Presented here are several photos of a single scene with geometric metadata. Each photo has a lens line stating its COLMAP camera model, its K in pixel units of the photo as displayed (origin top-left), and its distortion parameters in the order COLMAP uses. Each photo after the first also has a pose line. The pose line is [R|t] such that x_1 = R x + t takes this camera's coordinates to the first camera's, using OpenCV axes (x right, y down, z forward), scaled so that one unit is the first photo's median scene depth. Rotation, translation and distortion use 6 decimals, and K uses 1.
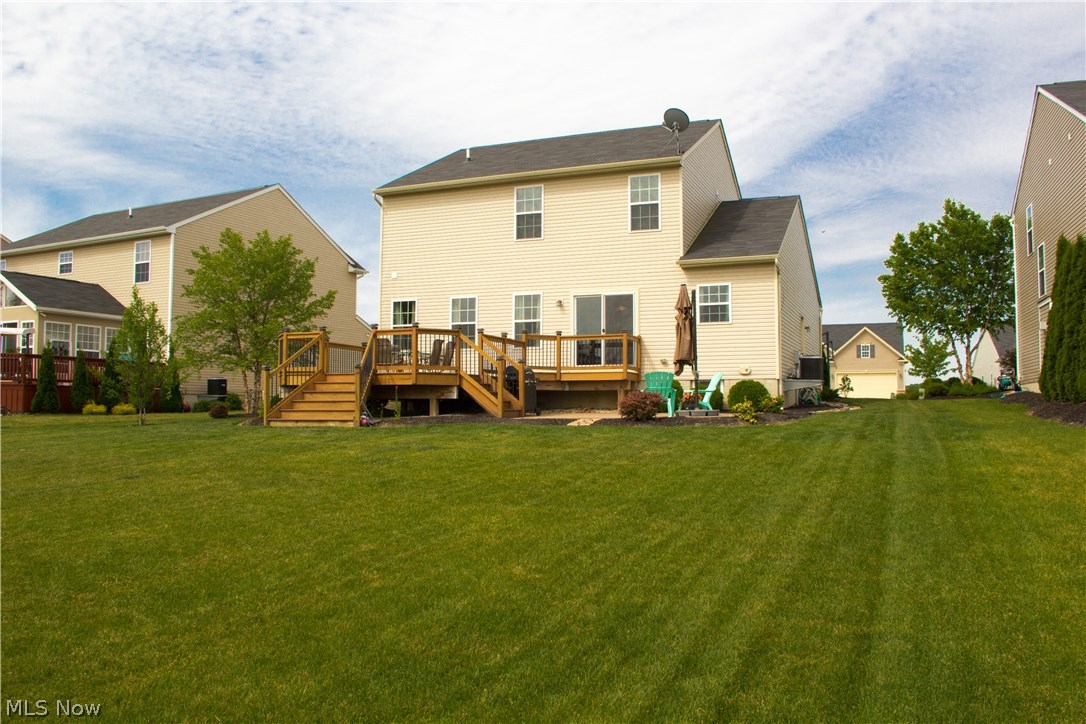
lens RADIAL K [[935.0, 0, 543.0], [0, 935.0, 362.0], [0, 0, 1]] dist [-0.148881, 0.132848]
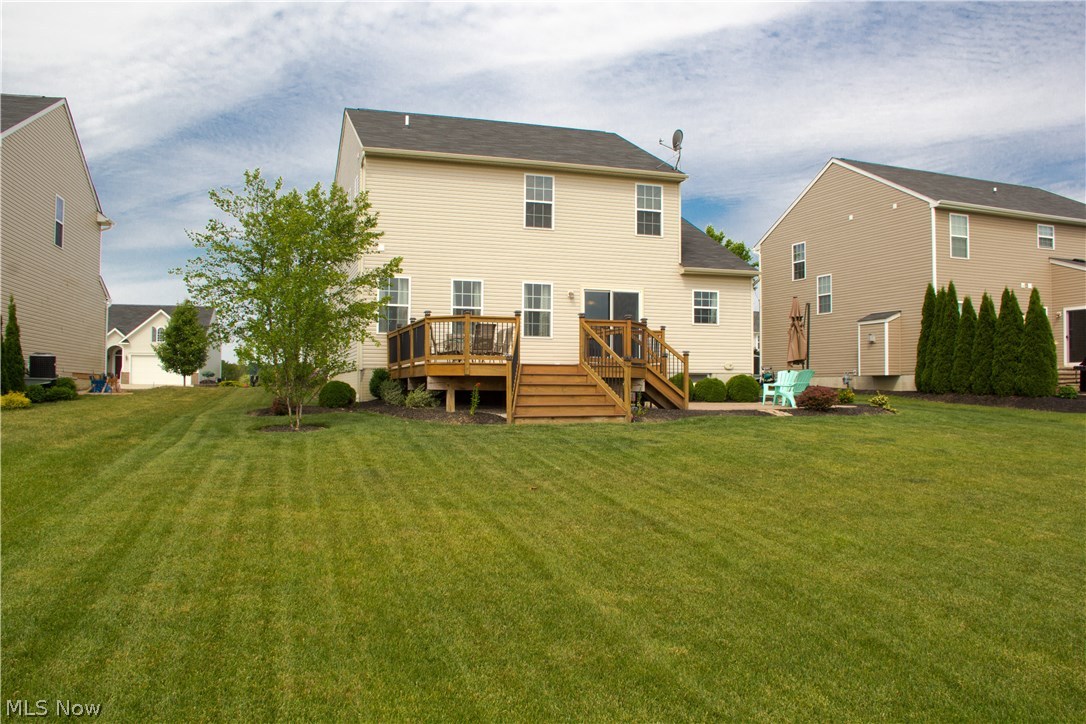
lens RADIAL K [[891.2, 0, 543.0], [0, 891.2, 362.0], [0, 0, 1]] dist [-0.153527, -0.001929]
pose [[0.739386, 0.020072, 0.672982, -0.567457], [-0.040452, 0.999074, 0.014646, -0.001625], [-0.672065, -0.038053, 0.739513, 0.248364]]
